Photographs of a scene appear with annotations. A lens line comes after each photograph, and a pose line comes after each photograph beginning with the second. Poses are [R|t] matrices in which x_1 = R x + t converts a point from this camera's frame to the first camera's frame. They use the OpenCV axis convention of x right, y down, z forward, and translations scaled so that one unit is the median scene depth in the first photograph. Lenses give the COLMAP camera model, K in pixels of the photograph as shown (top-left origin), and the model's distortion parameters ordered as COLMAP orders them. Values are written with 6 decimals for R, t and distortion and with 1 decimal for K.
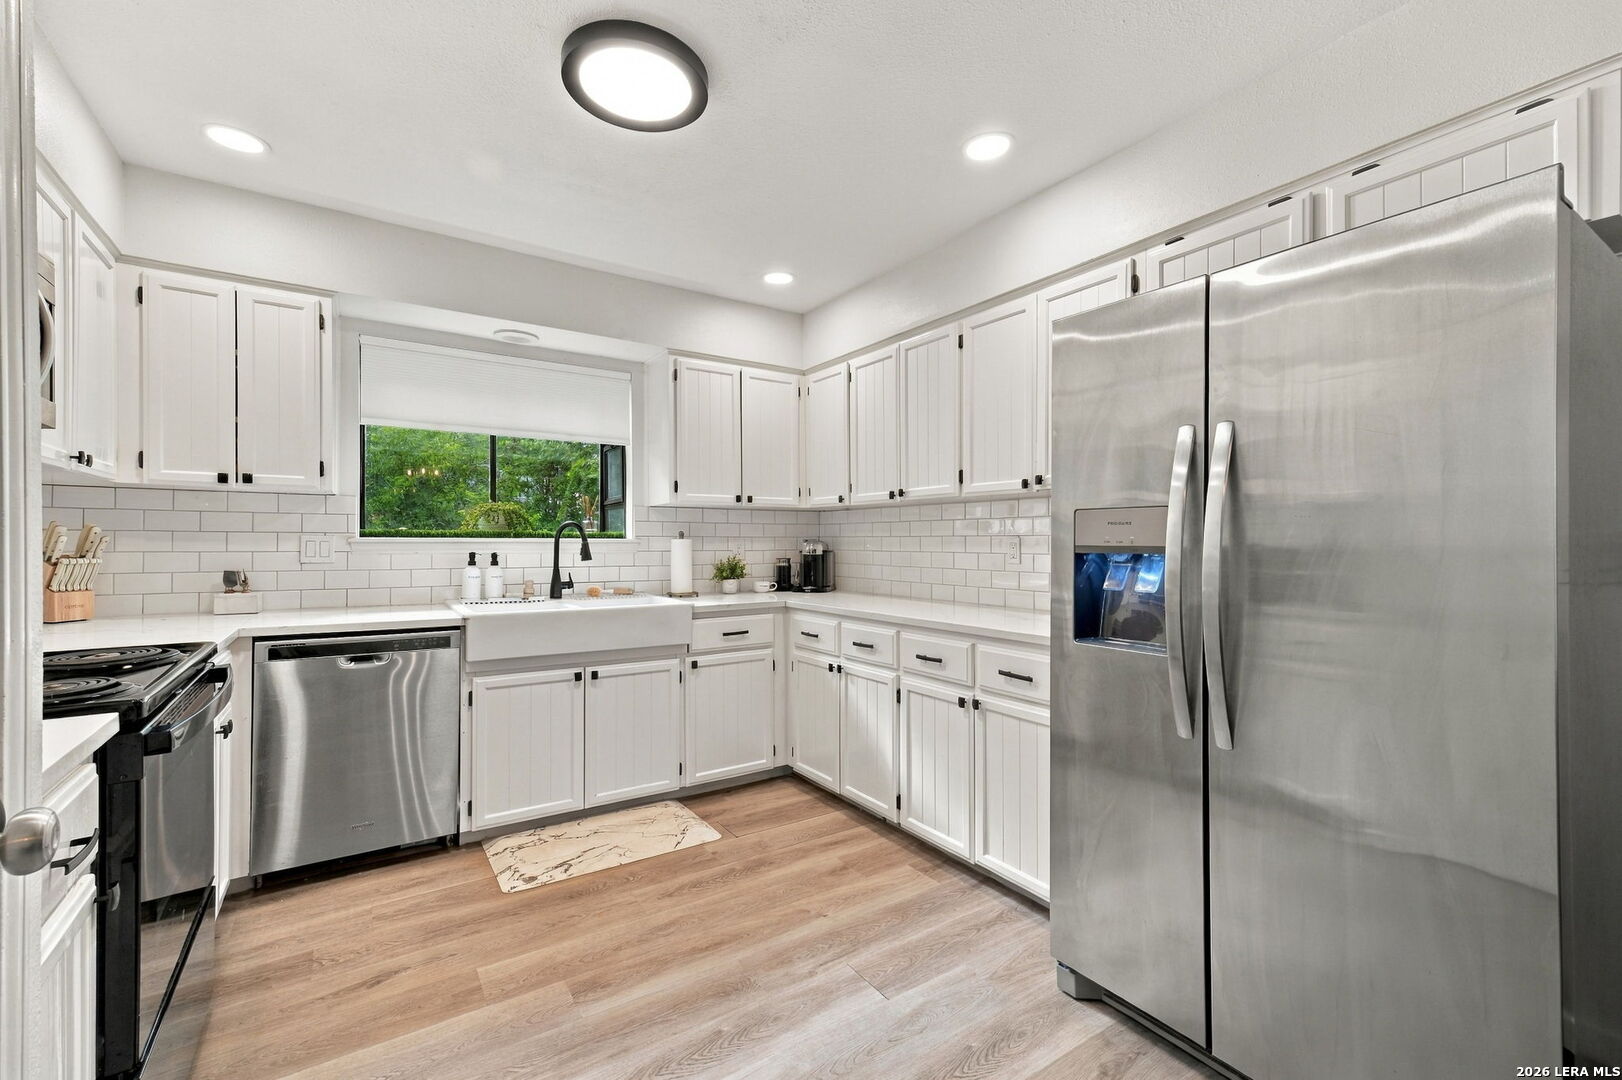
lens RADIAL K [[684.8, 0, 805.9], [0, 684.8, 541.3], [0, 0, 1]] dist [0.016739, 0.001680]
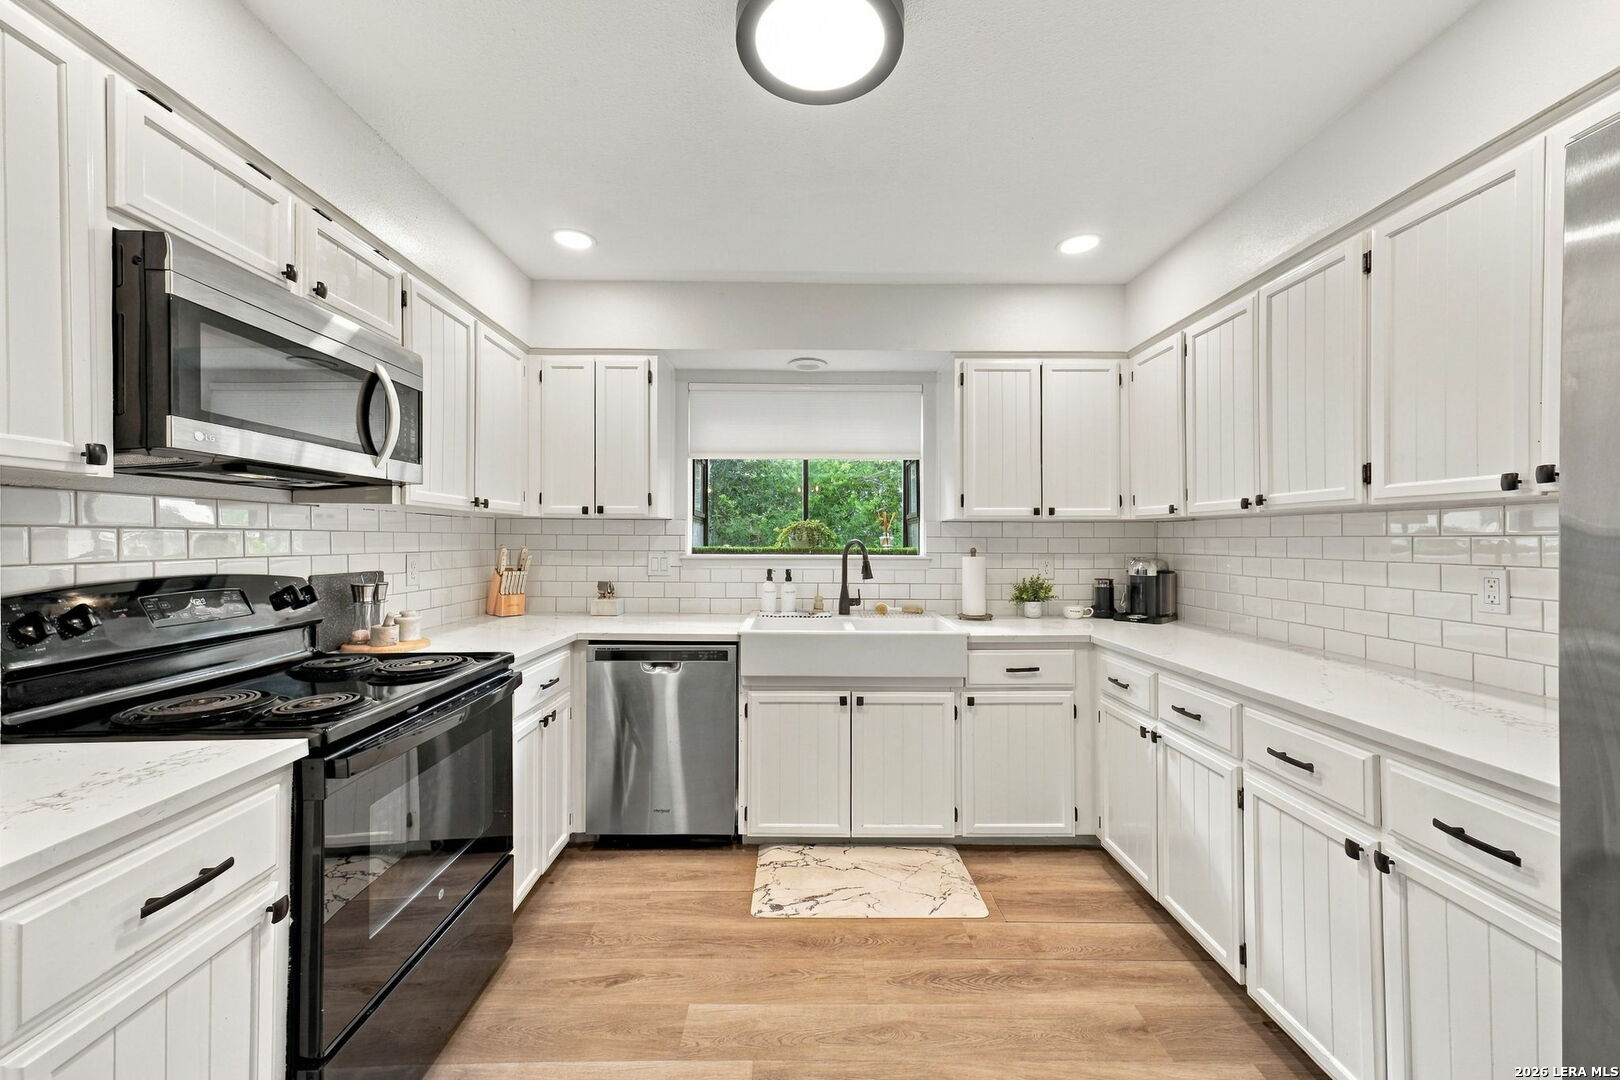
lens RADIAL K [[618.0, 0, 808.5], [0, 618.0, 539.2], [0, 0, 1]] dist [0.014675, 0.002075]
pose [[0.844110, -0.000311, -0.536169, 0.096278], [-0.001031, 0.999997, -0.002202, -0.030305], [0.536168, 0.002412, 0.844108, 0.219701]]
